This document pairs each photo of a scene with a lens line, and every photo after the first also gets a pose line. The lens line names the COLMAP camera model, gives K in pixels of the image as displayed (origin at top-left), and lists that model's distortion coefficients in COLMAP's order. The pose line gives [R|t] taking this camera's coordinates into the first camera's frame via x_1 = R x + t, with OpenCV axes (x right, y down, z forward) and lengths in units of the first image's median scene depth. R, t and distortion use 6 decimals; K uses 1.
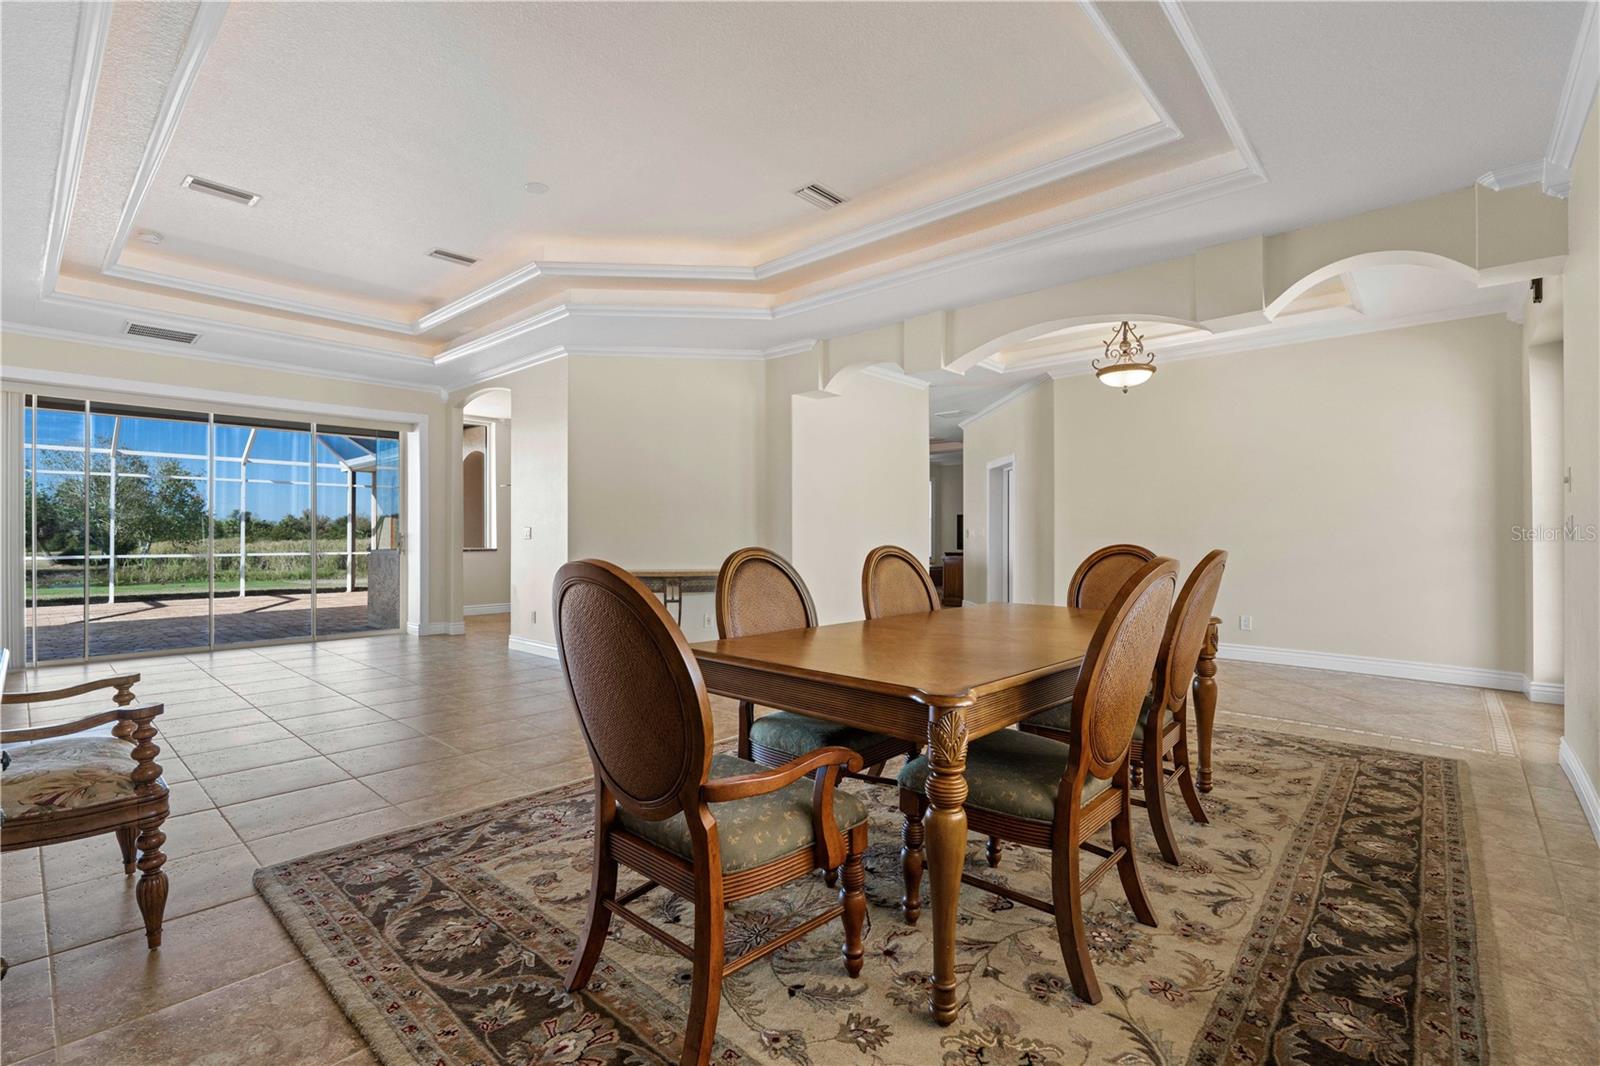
lens RADIAL K [[729.9, 0, 793.2], [0, 729.9, 538.1], [0, 0, 1]] dist [-0.006794, 0.001794]
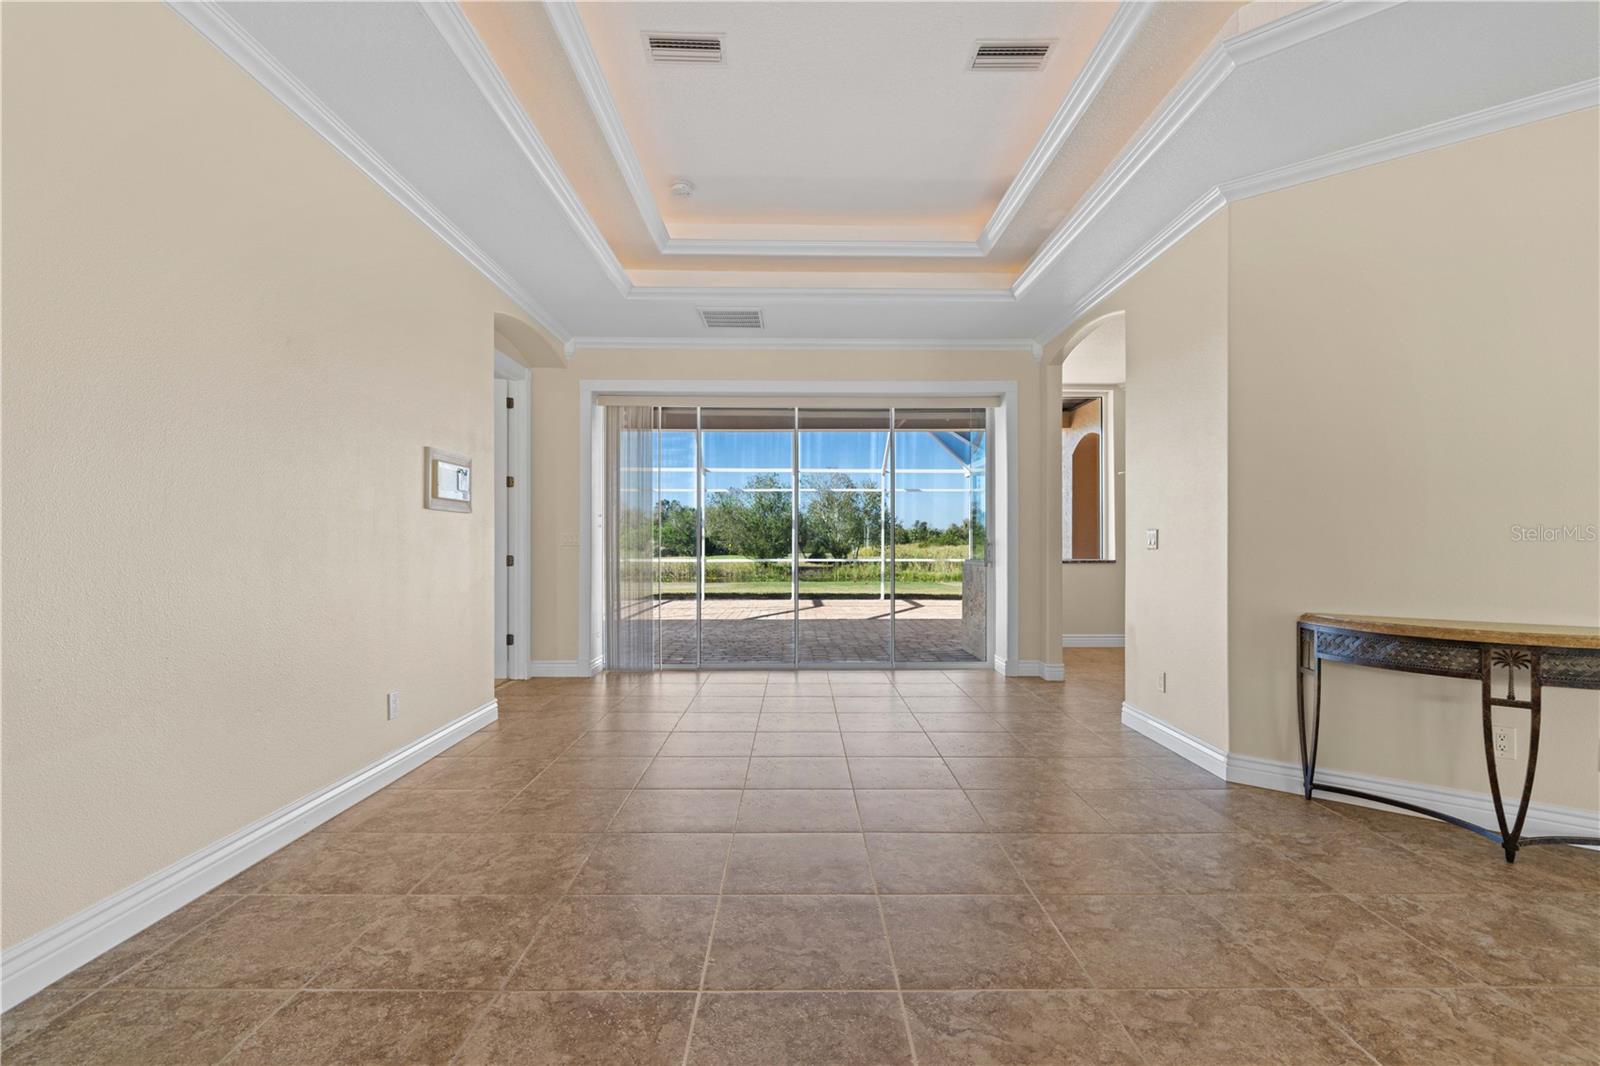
lens RADIAL K [[729.9, 0, 806.4], [0, 729.9, 547.2], [0, 0, 1]] dist [-0.006794, 0.001794]
pose [[0.691686, 0.005007, -0.722181, -0.110177], [-0.001908, 0.999985, 0.005105, -0.002605], [0.722196, -0.002153, 0.691685, 0.325080]]
